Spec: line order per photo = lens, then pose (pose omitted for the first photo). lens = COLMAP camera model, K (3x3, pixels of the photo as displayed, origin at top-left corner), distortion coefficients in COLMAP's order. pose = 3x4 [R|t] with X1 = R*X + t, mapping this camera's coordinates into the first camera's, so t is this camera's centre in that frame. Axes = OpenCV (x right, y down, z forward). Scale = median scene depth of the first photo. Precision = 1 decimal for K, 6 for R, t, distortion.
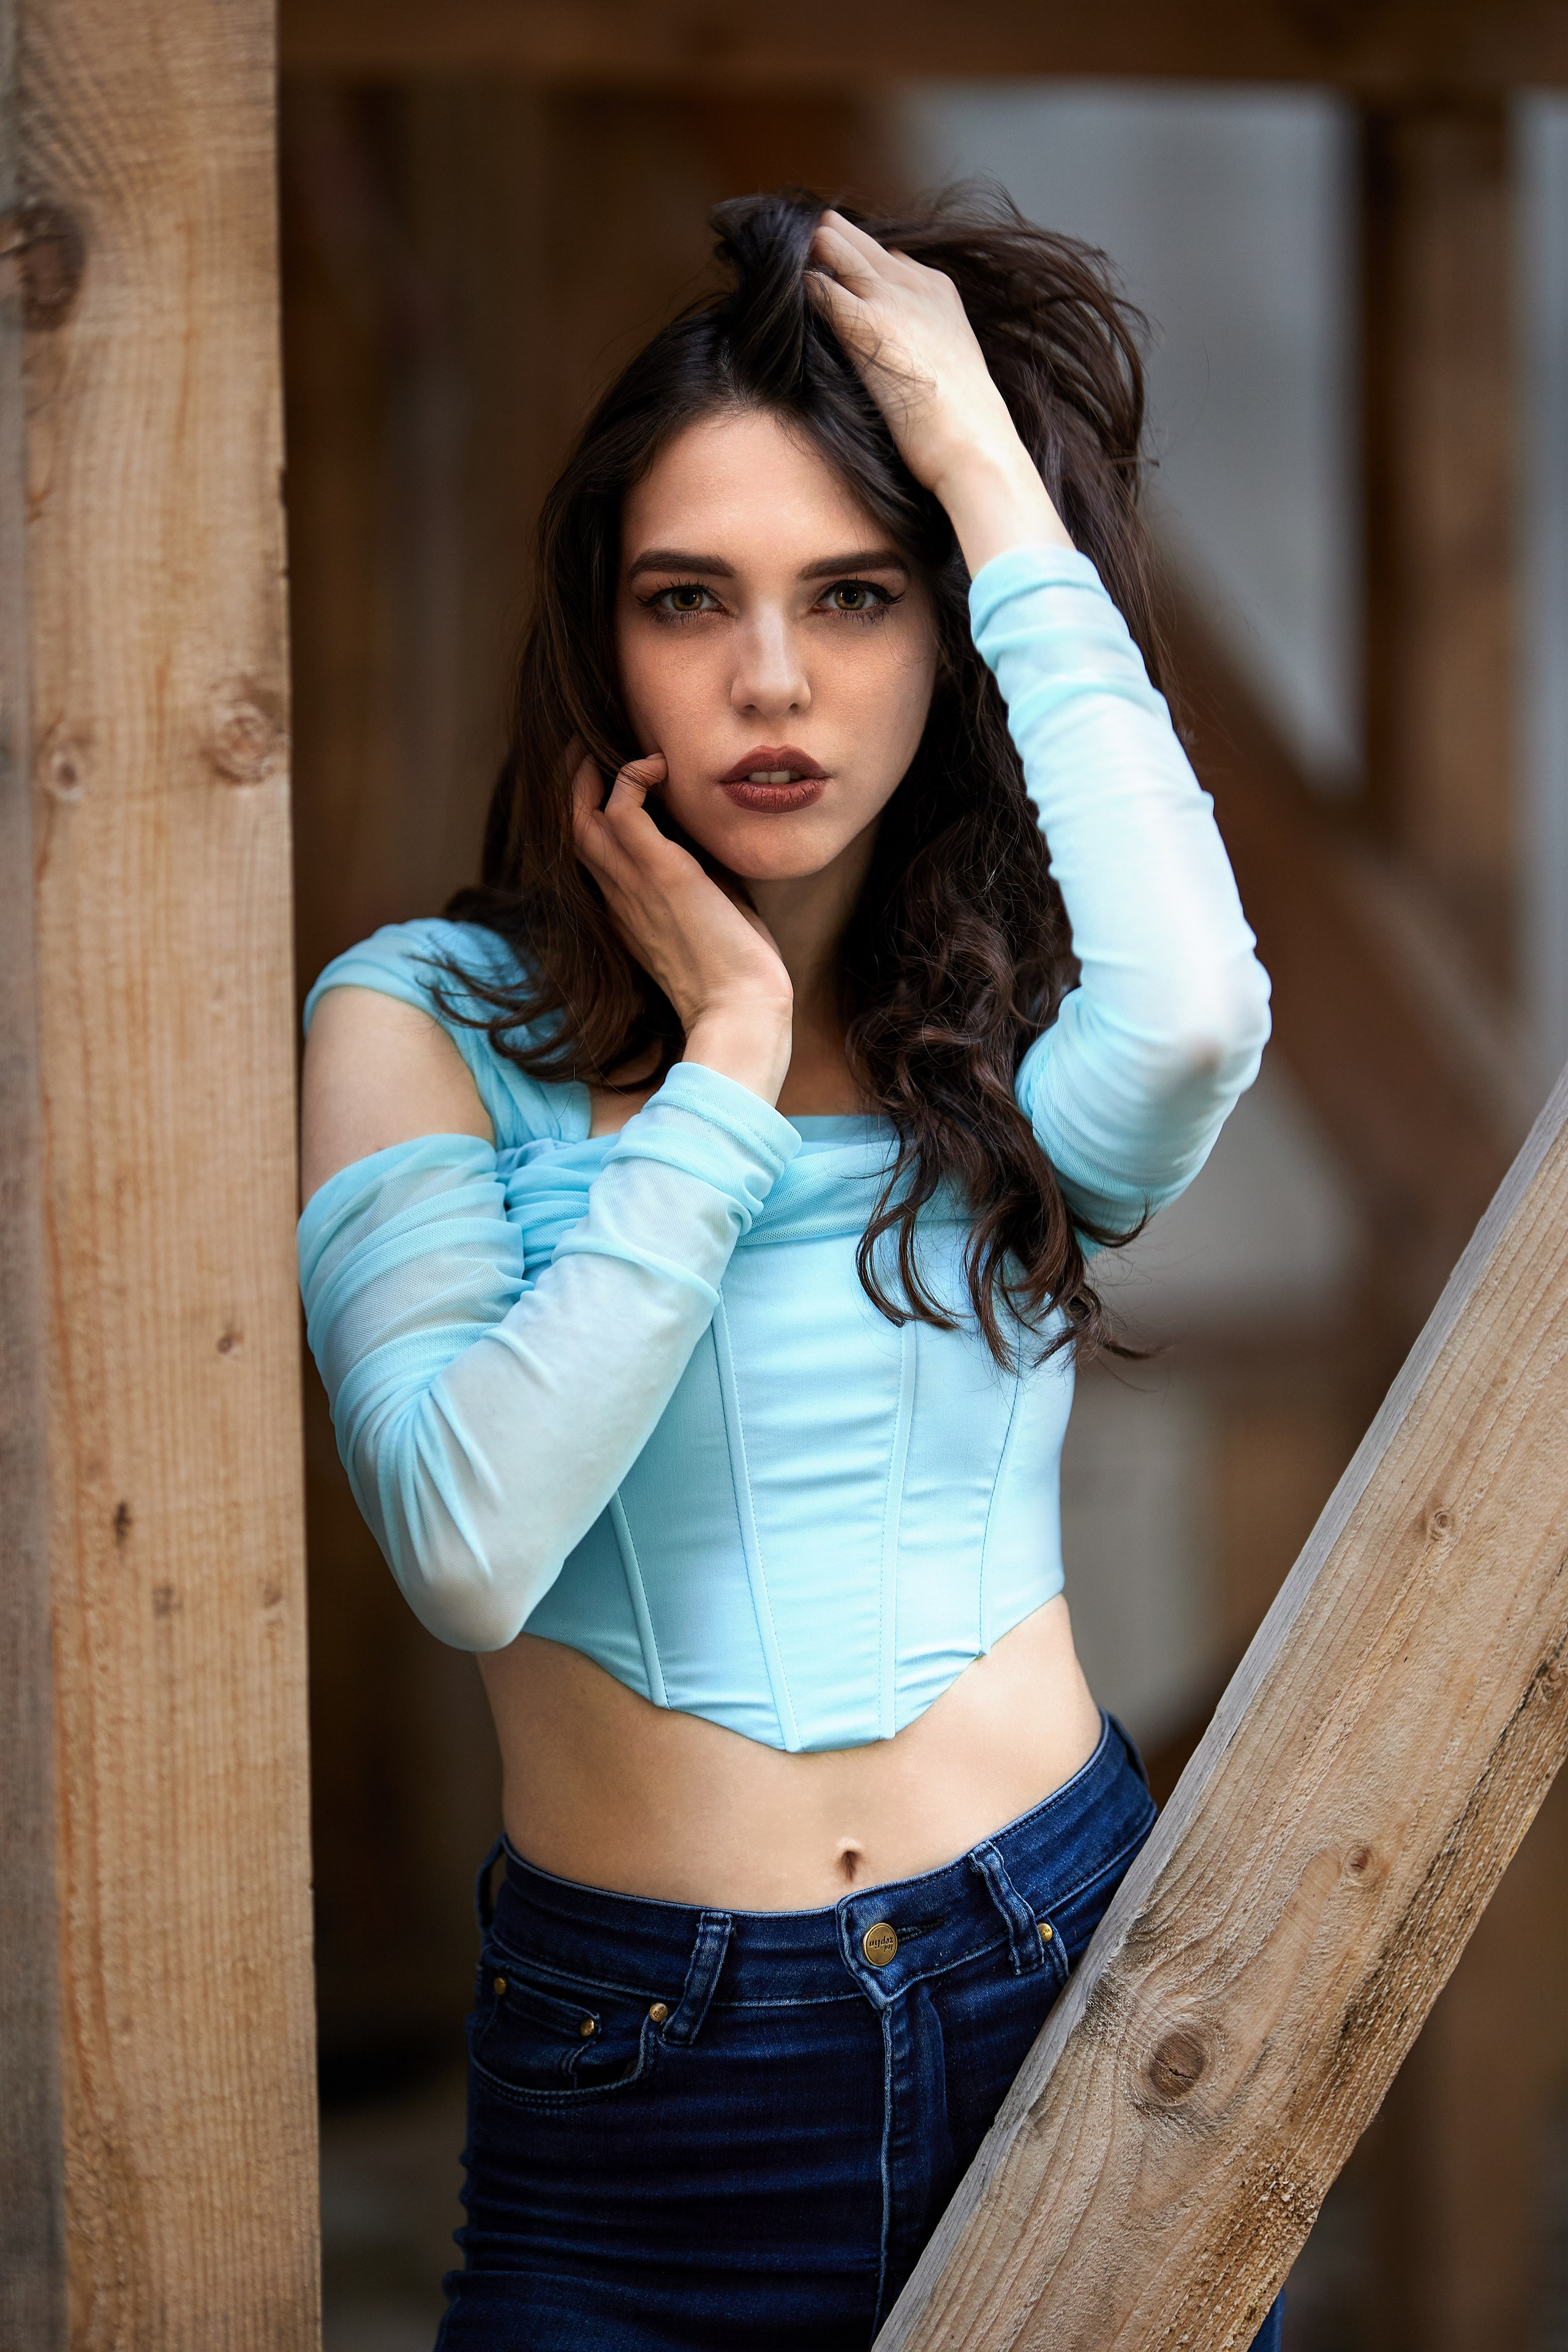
lens RADIAL K [[6886.0, 0, 785.9], [0, 6886.0, 1186.9], [0, 0, 1]] dist [0.090290, 0.000000]
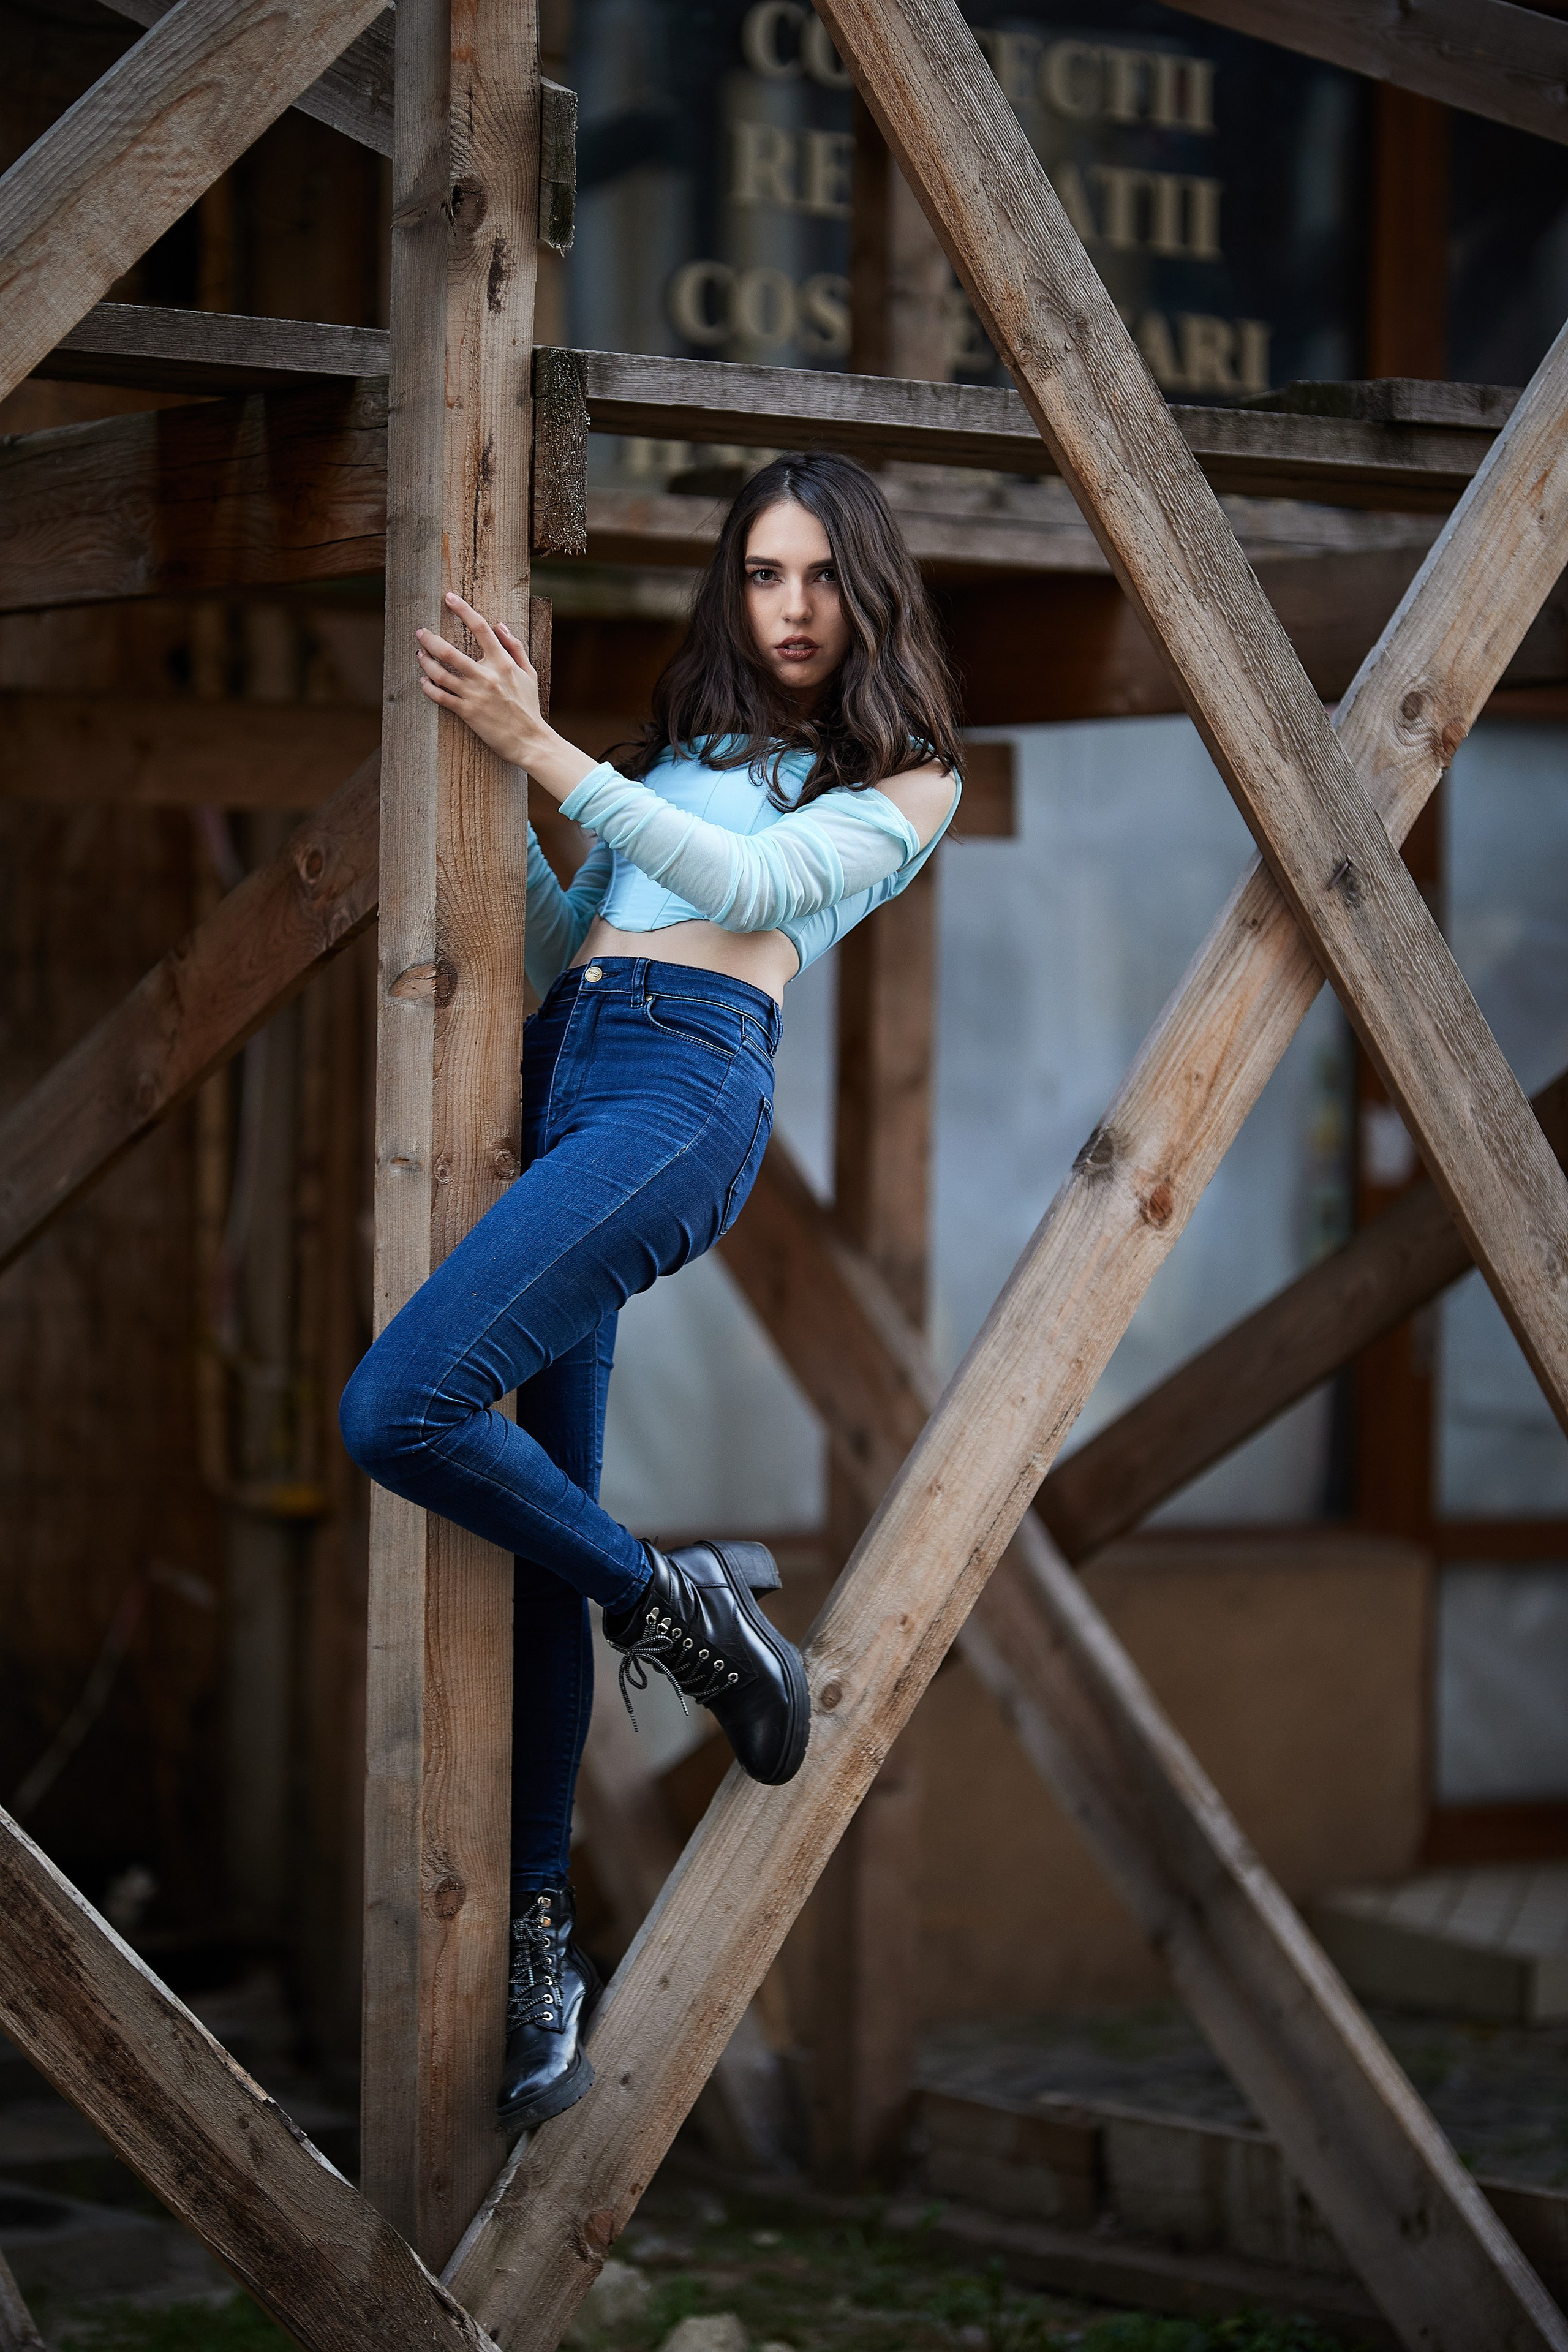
lens RADIAL K [[6886.0, 0, 833.9], [0, 6886.0, 1082.5], [0, 0, 1]] dist [0.090290, 0.000000]
pose [[0.993118, 0.036275, 0.111355, -0.247169], [-0.027296, 0.996330, -0.081121, 0.114603], [-0.113889, 0.077523, 0.990464, -1.623188]]
